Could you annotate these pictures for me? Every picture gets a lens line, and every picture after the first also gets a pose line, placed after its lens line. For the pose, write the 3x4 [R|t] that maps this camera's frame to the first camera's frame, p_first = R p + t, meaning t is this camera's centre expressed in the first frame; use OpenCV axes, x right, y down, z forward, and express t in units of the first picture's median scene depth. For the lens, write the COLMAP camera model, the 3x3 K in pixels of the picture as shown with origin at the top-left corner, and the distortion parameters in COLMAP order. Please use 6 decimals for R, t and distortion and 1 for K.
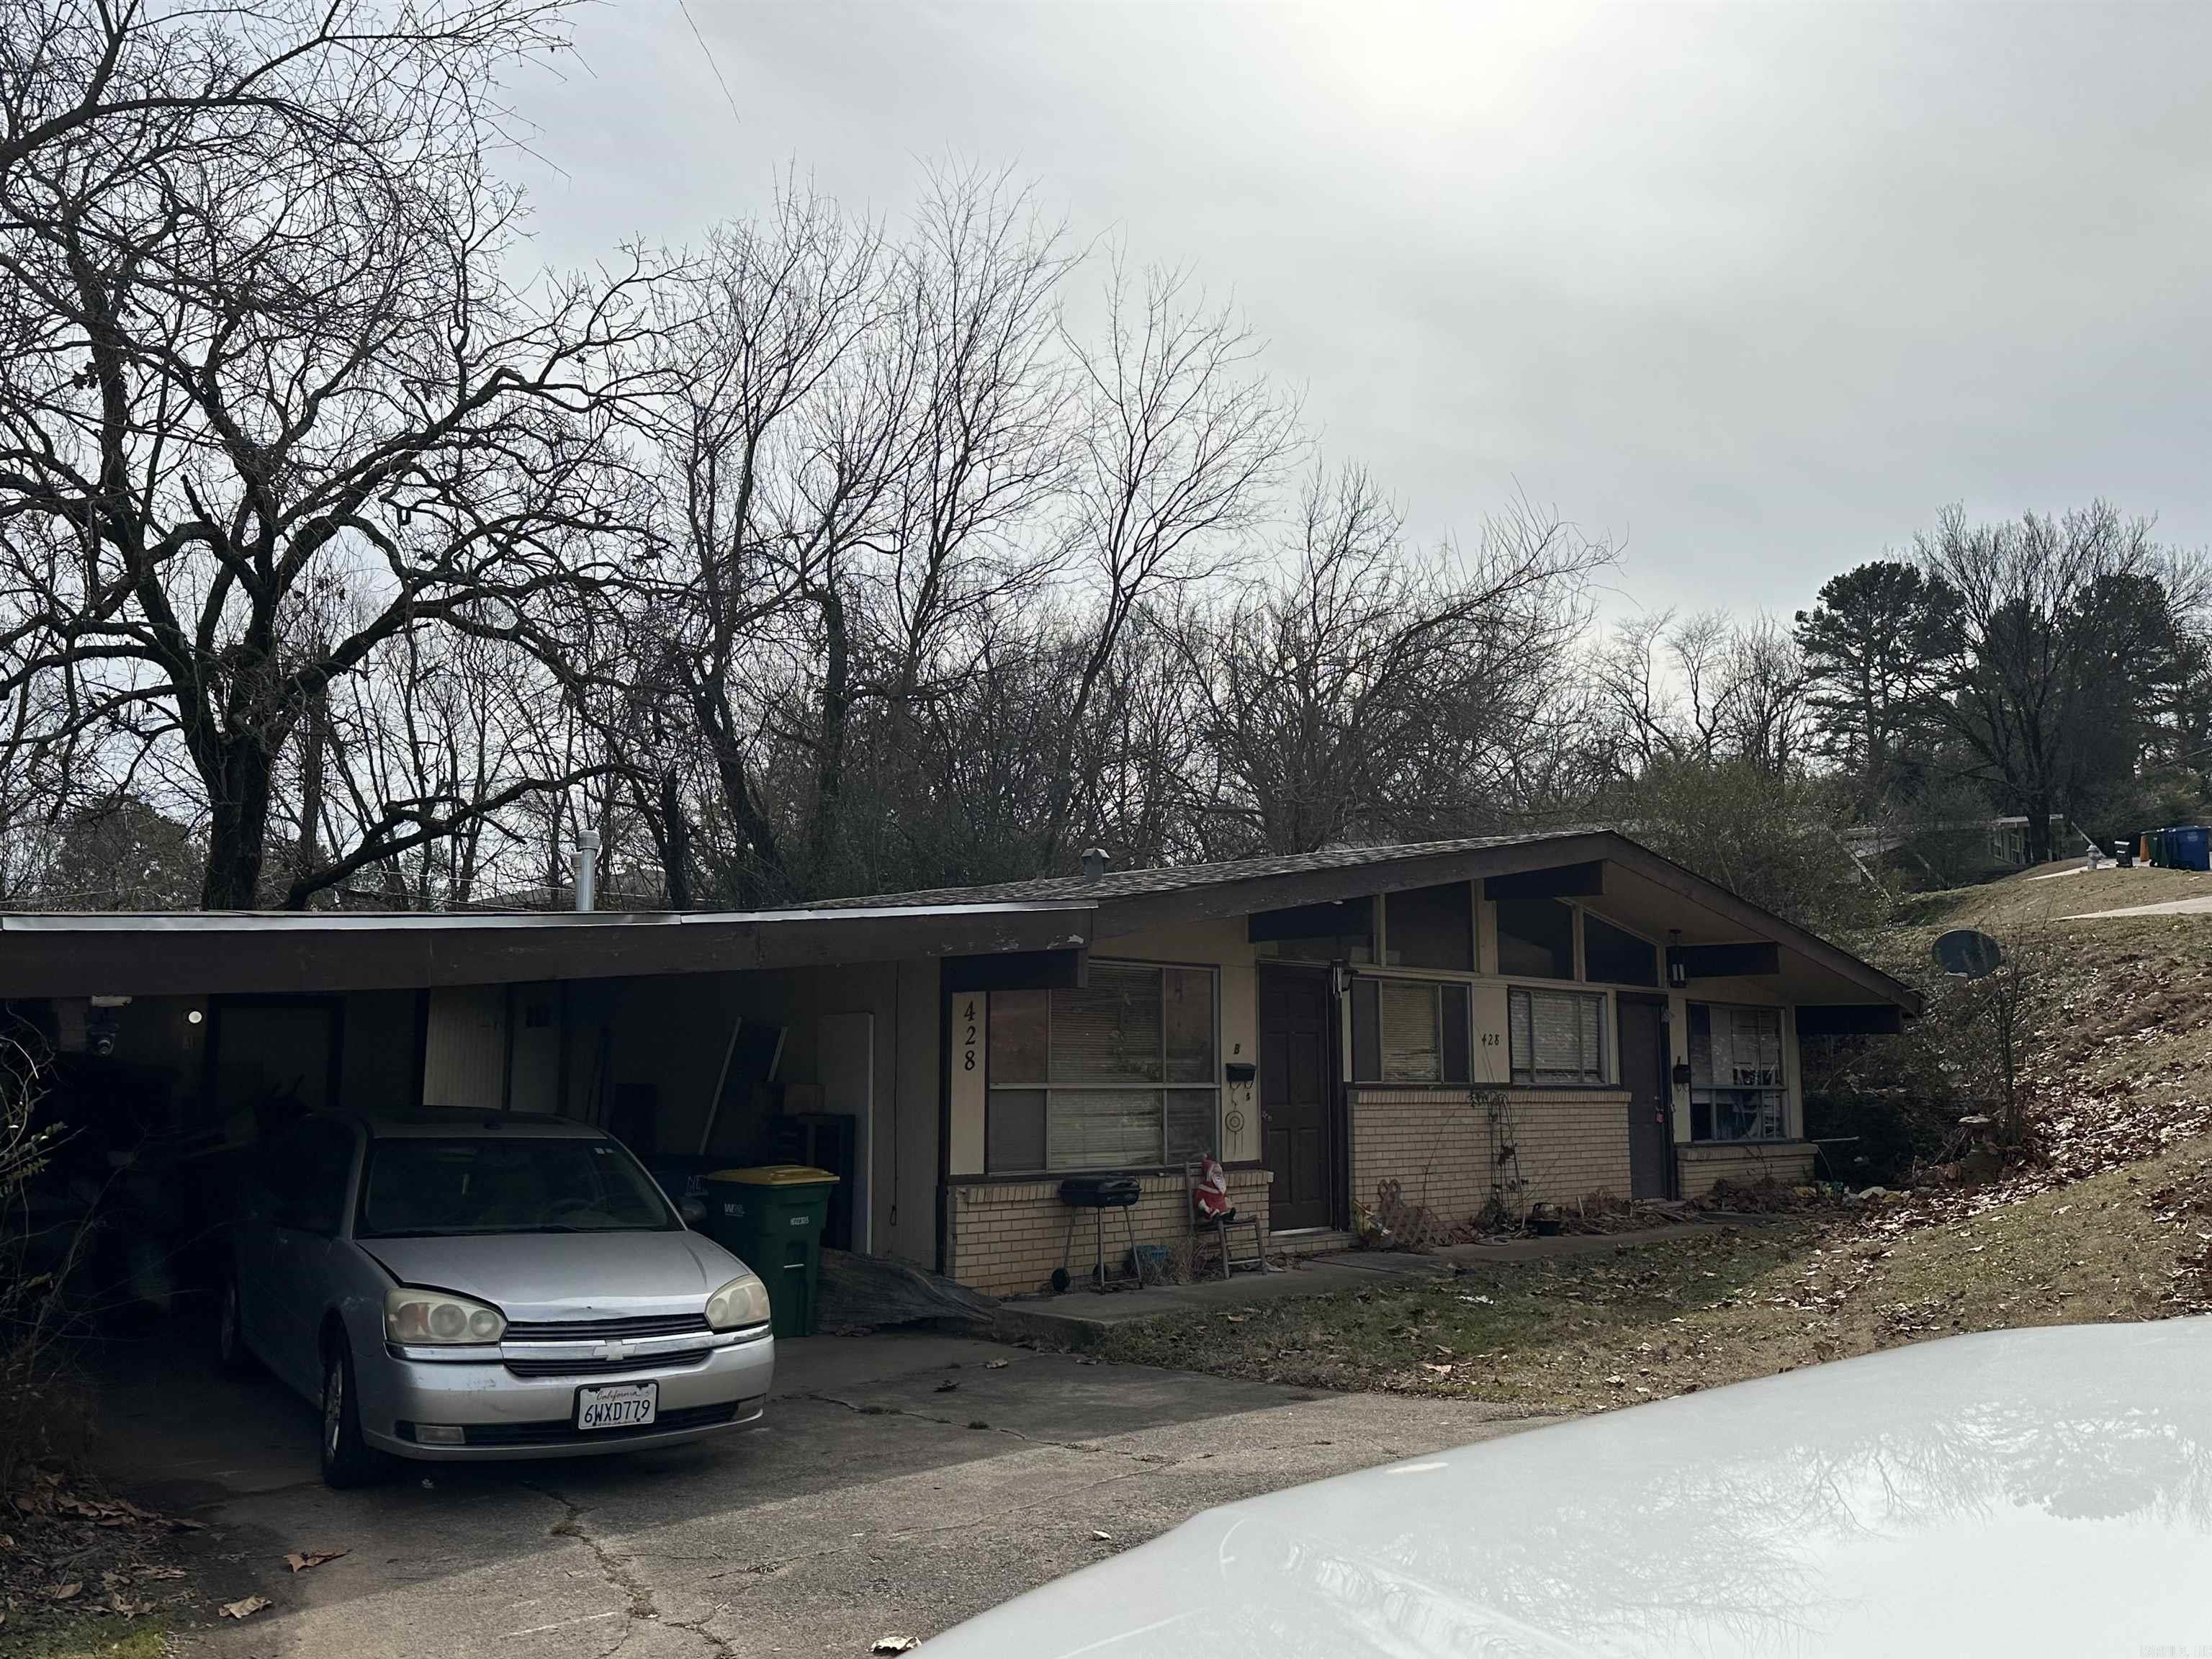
lens RADIAL K [[1803.4, 0, 1106.7], [0, 1803.4, 825.3], [0, 0, 1]] dist [-0.005217, -0.003023]
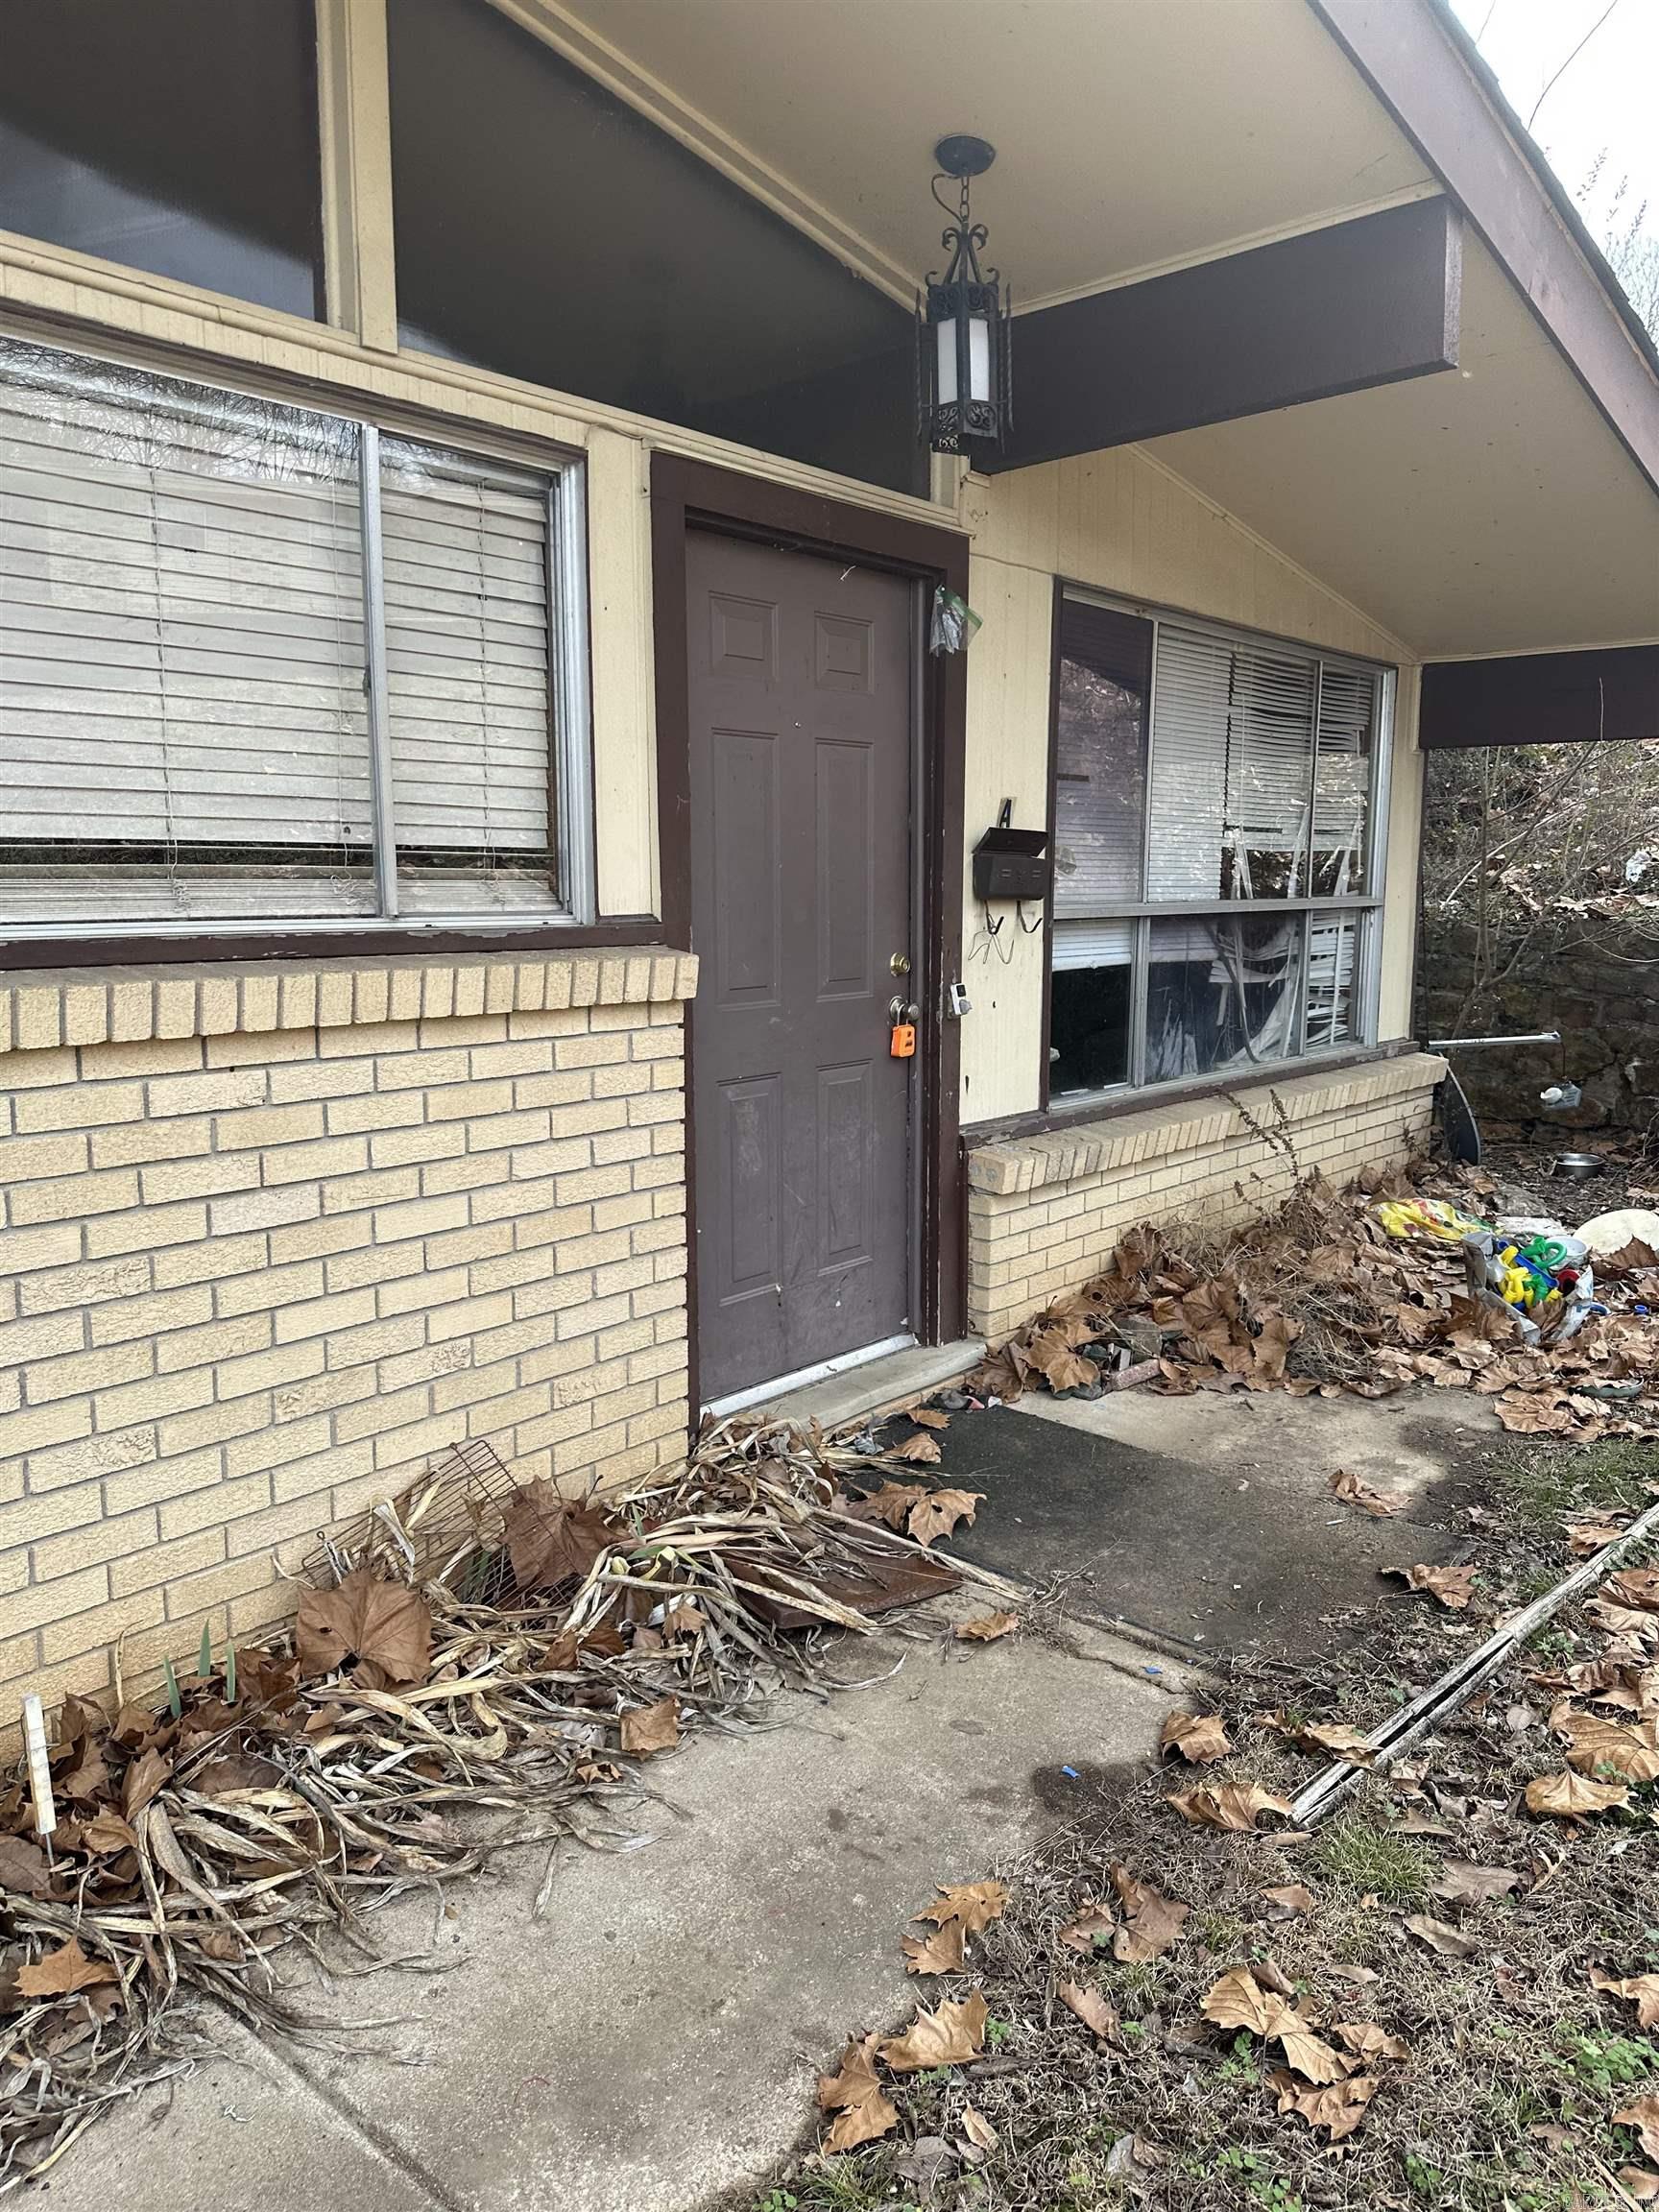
lens RADIAL K [[1522.4, 0, 824.3], [0, 1522.4, 1104.1], [0, 0, 1]] dist [0.076154, 0.000015]
pose [[0.998991, -0.012598, 0.043117, 0.275577], [-0.000124, 0.959090, 0.283101, 0.105961], [-0.044920, -0.282820, 0.958120, 0.760080]]
